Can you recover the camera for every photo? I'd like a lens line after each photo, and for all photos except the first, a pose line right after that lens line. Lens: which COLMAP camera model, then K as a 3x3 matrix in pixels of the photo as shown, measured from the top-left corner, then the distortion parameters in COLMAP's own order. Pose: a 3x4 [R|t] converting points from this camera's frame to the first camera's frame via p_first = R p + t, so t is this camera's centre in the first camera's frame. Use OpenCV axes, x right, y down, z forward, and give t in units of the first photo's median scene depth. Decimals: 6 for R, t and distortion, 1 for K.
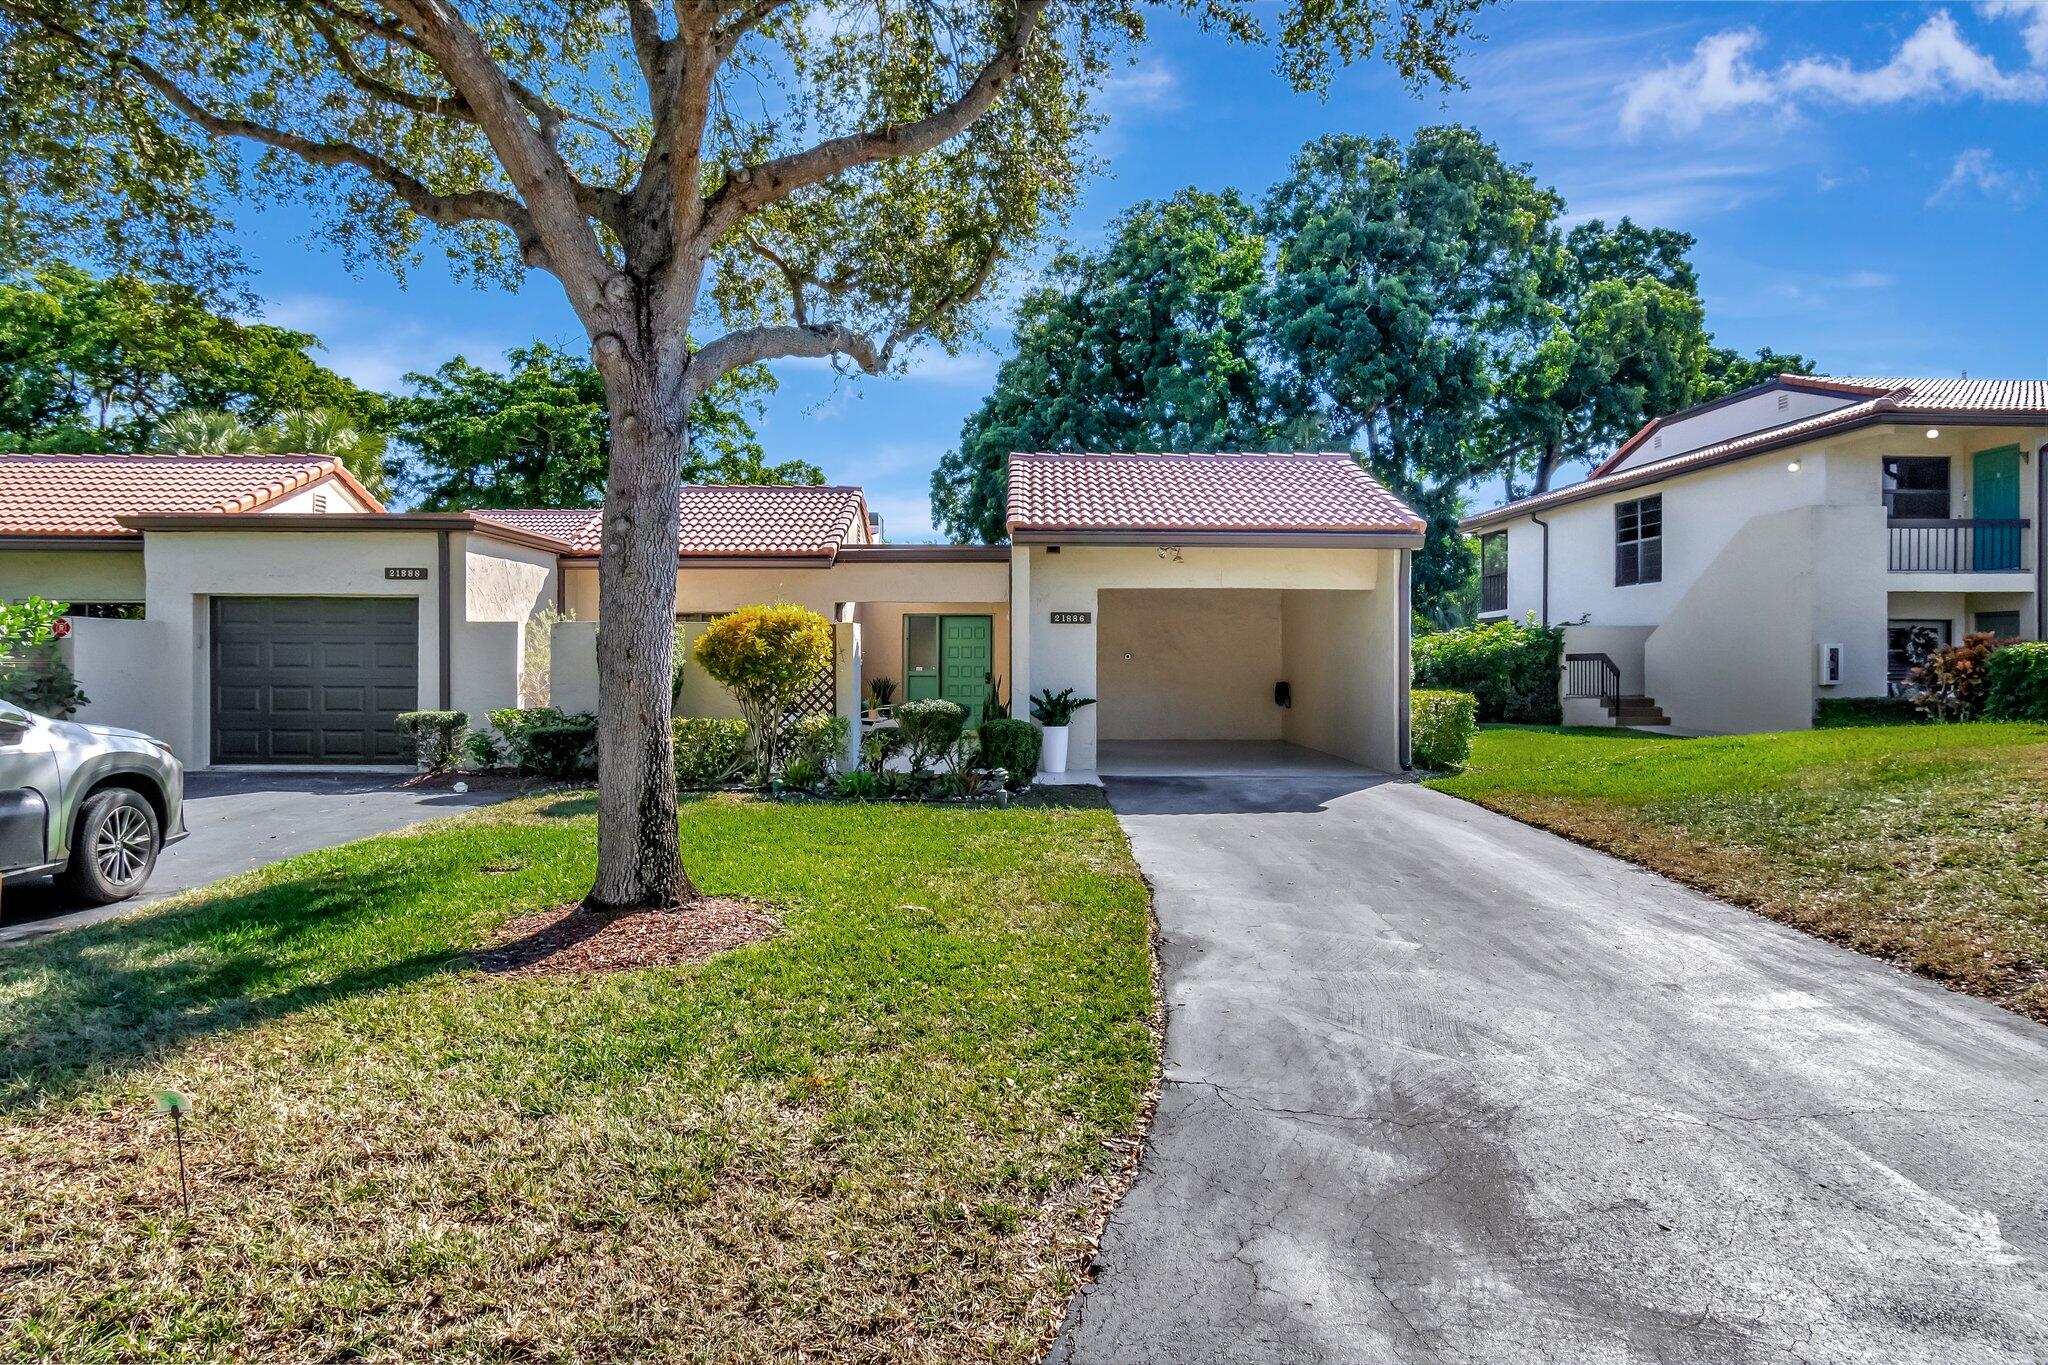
lens RADIAL K [[1183.0, 0, 1032.3], [0, 1183.0, 677.6], [0, 0, 1]] dist [0.002268, -0.000127]
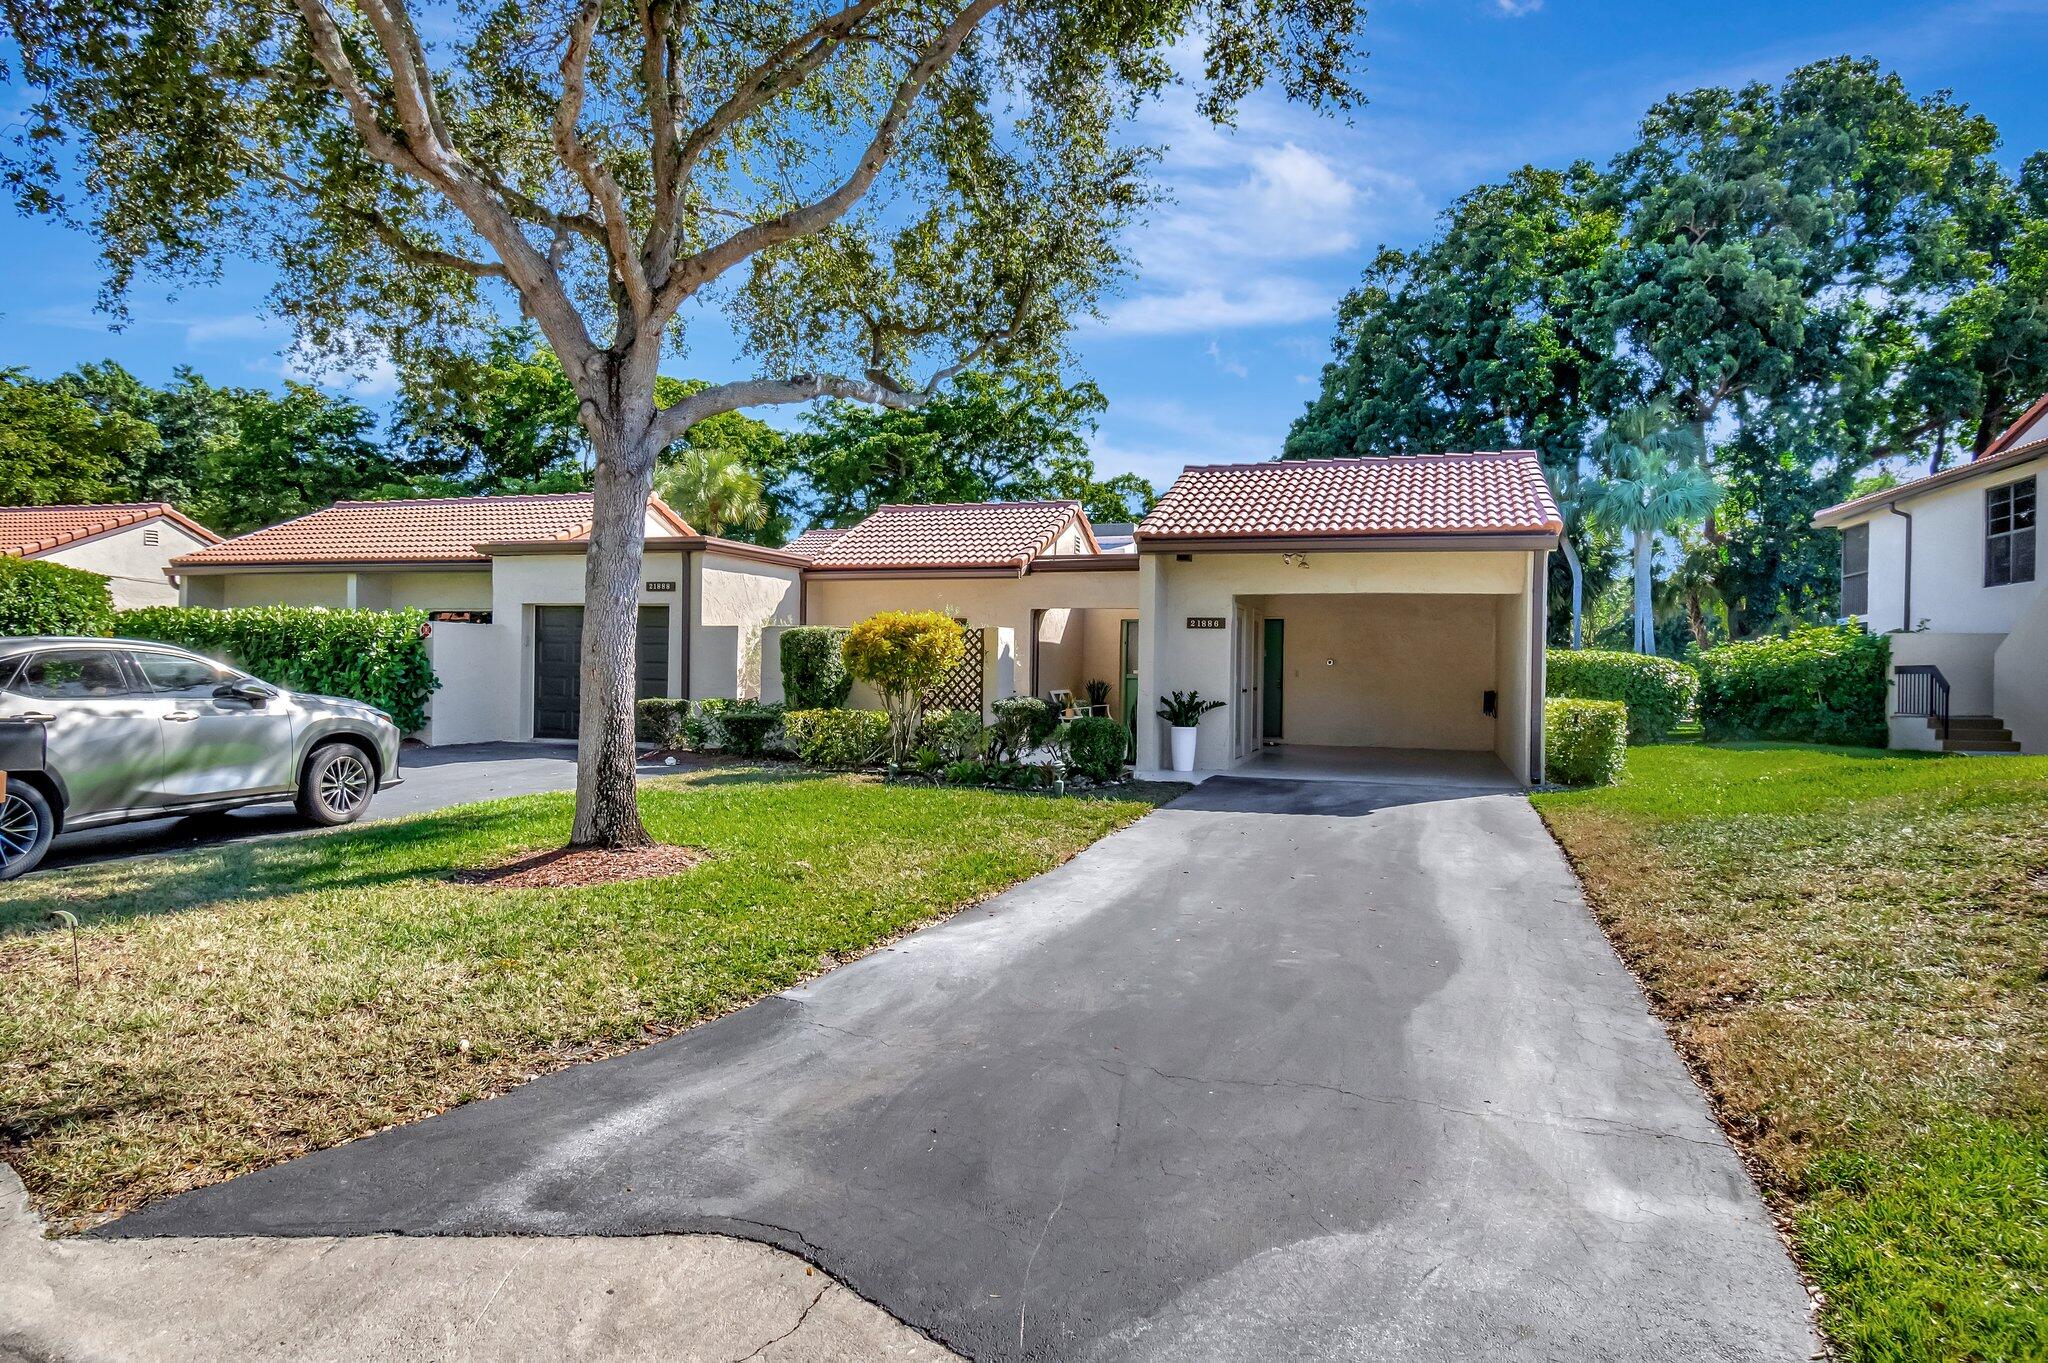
lens RADIAL K [[1161.9, 0, 1024.0], [0, 1161.9, 681.5], [0, 0, 1]] dist [0.000564, -0.000350]
pose [[0.945841, 0.016889, -0.324192, 0.128709], [-0.017330, 0.999849, 0.001527, 0.001310], [0.324168, 0.004174, 0.945990, -0.009826]]
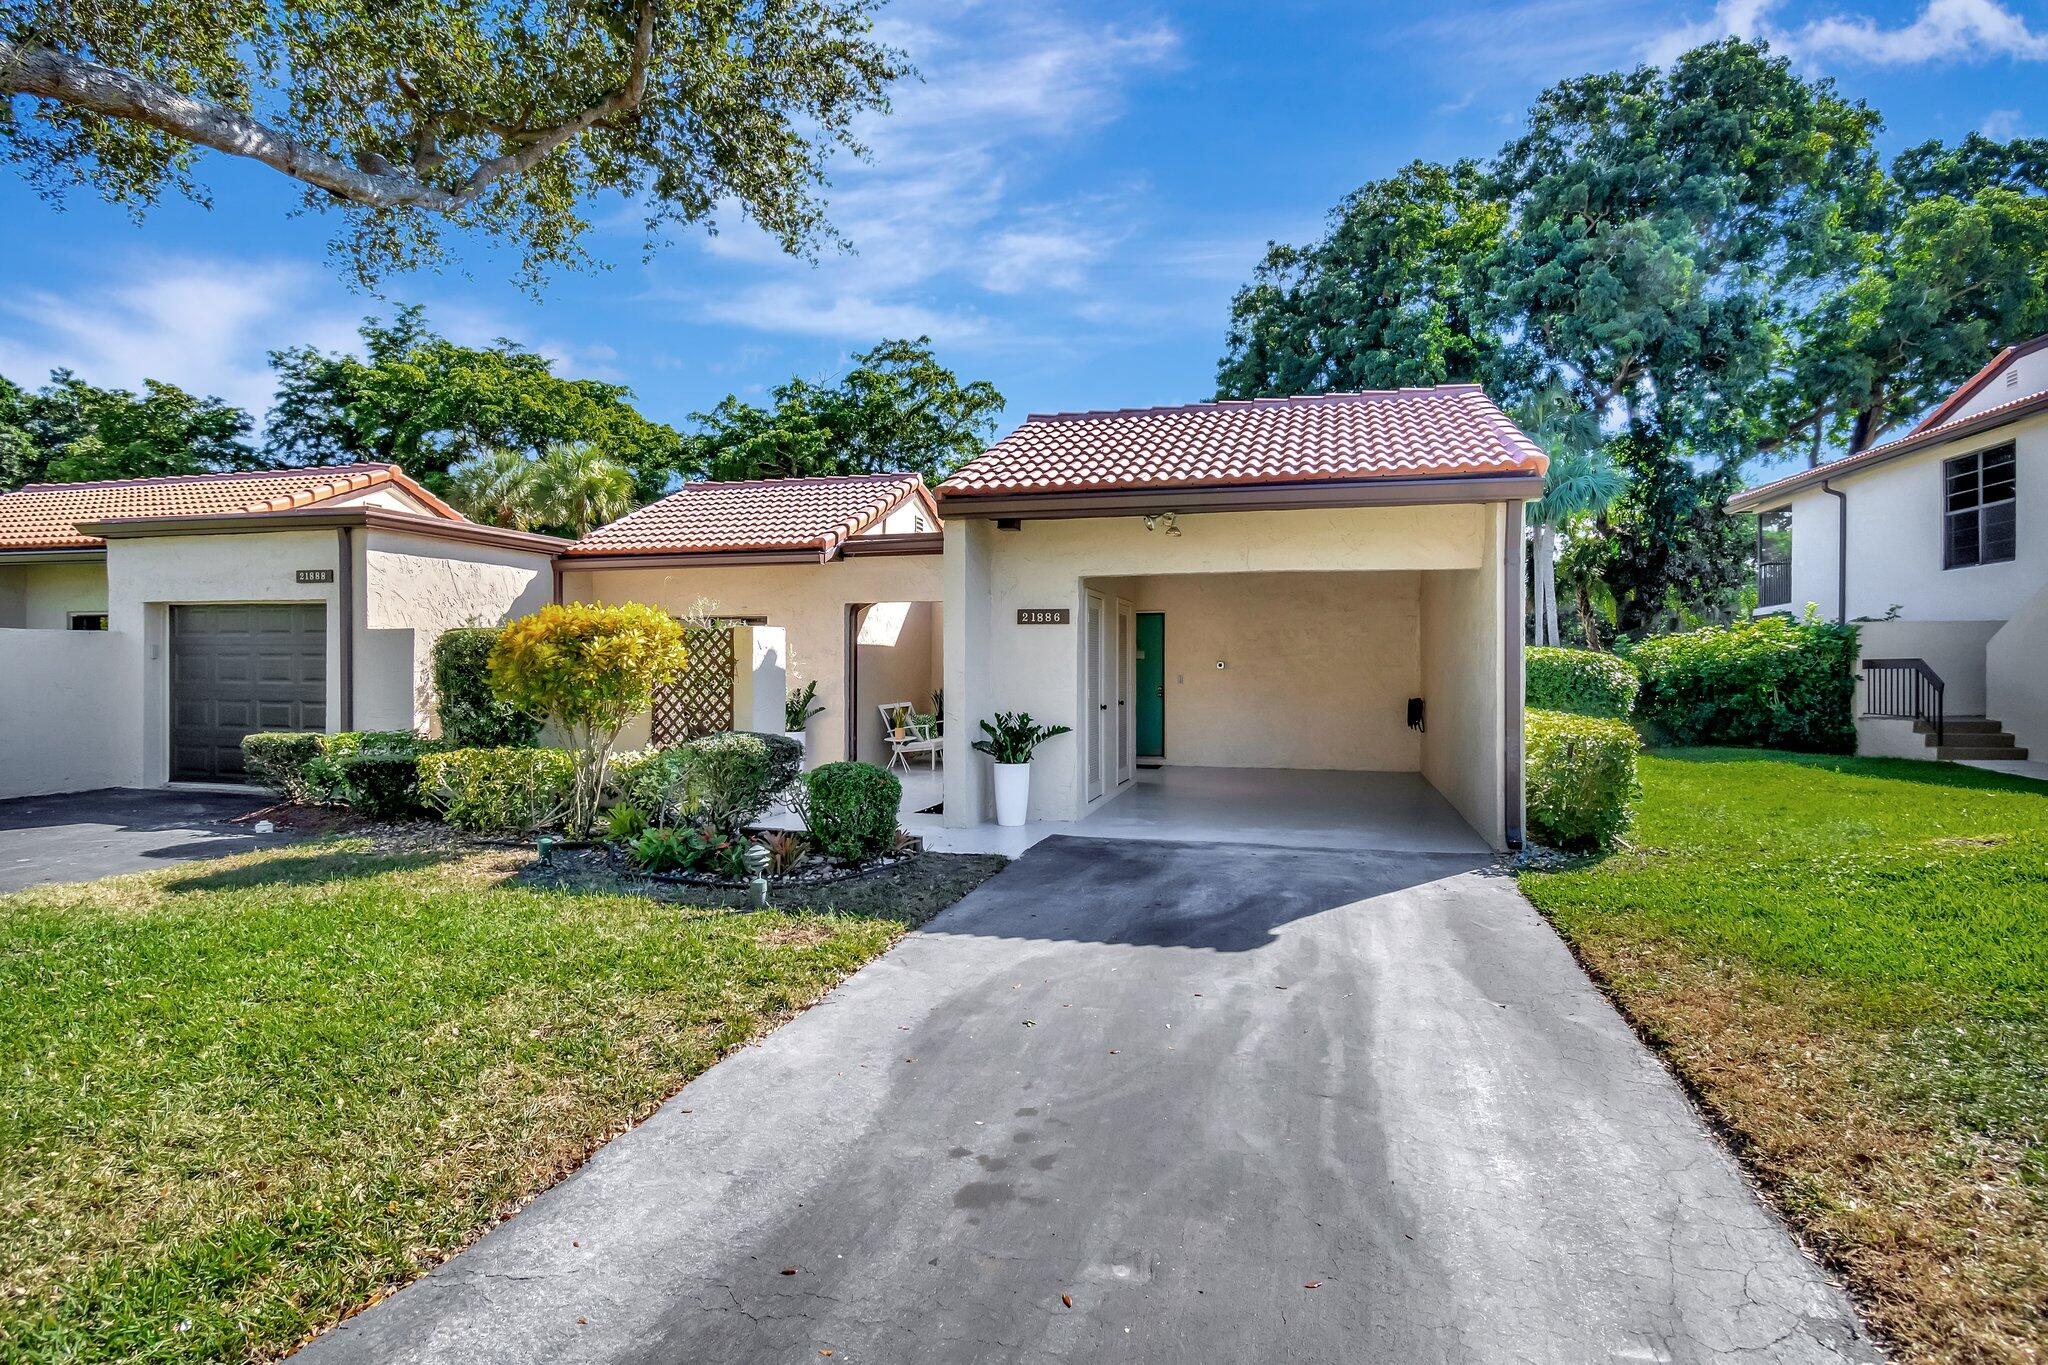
lens RADIAL K [[1071.1, 0, 1022.9], [0, 1071.1, 673.2], [0, 0, 1]] dist [0.000976, -0.000476]
pose [[0.964628, 0.000988, -0.263614, 0.119741], [-0.002342, 0.999986, -0.004824, -0.006935], [0.263606, 0.005270, 0.964616, 0.209672]]
